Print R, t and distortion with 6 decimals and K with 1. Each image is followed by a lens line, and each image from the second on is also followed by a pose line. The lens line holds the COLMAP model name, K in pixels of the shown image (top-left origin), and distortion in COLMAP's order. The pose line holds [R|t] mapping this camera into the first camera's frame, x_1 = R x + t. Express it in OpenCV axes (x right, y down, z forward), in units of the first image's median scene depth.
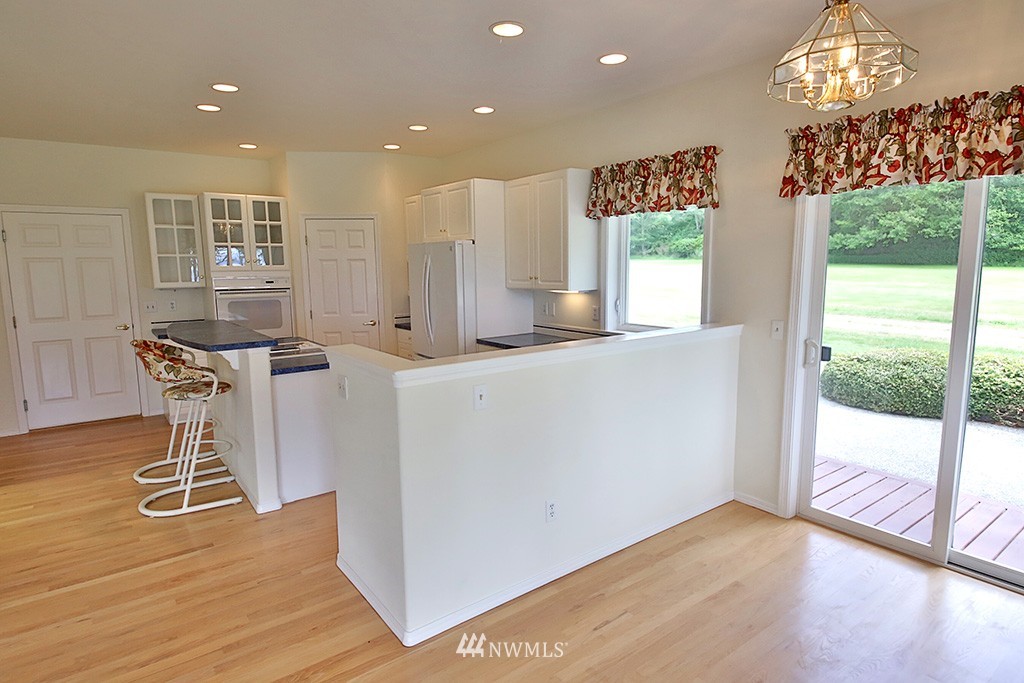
lens RADIAL K [[574.2, 0, 512.0], [0, 574.2, 341.5], [0, 0, 1]] dist [0.019707, -0.033342]
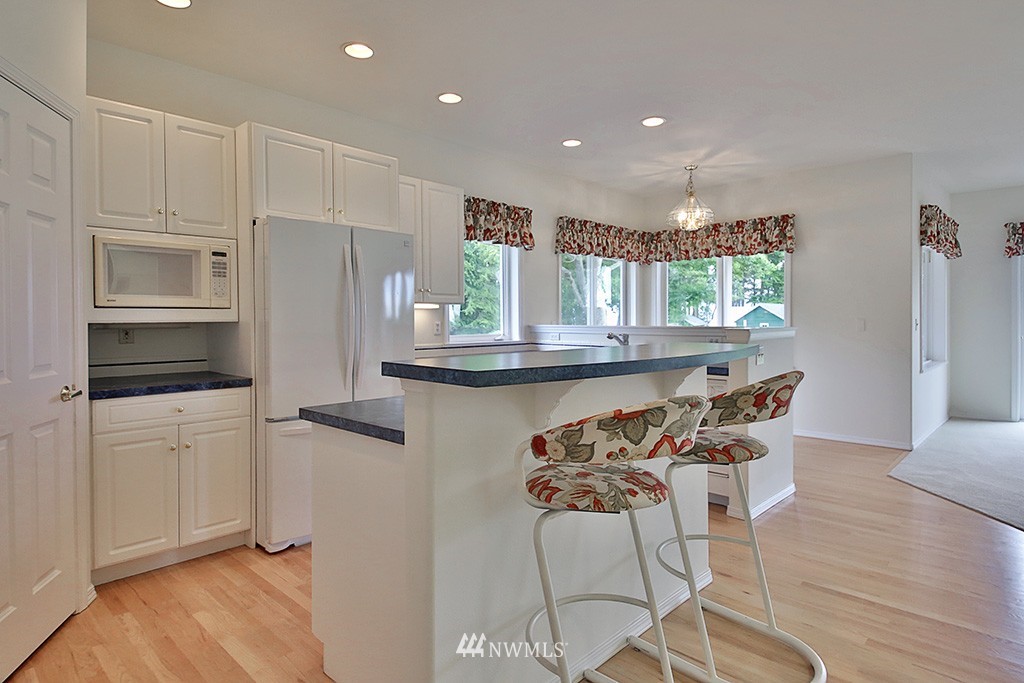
lens RADIAL K [[565.7, 0, 510.7], [0, 565.7, 318.1], [0, 0, 1]] dist [0.002027, 0.000539]
pose [[-0.154165, 0.009107, 0.988003, -1.080084], [0.142064, 0.989771, 0.013044, -0.080226], [-0.977779, 0.142371, -0.153882, 1.266785]]
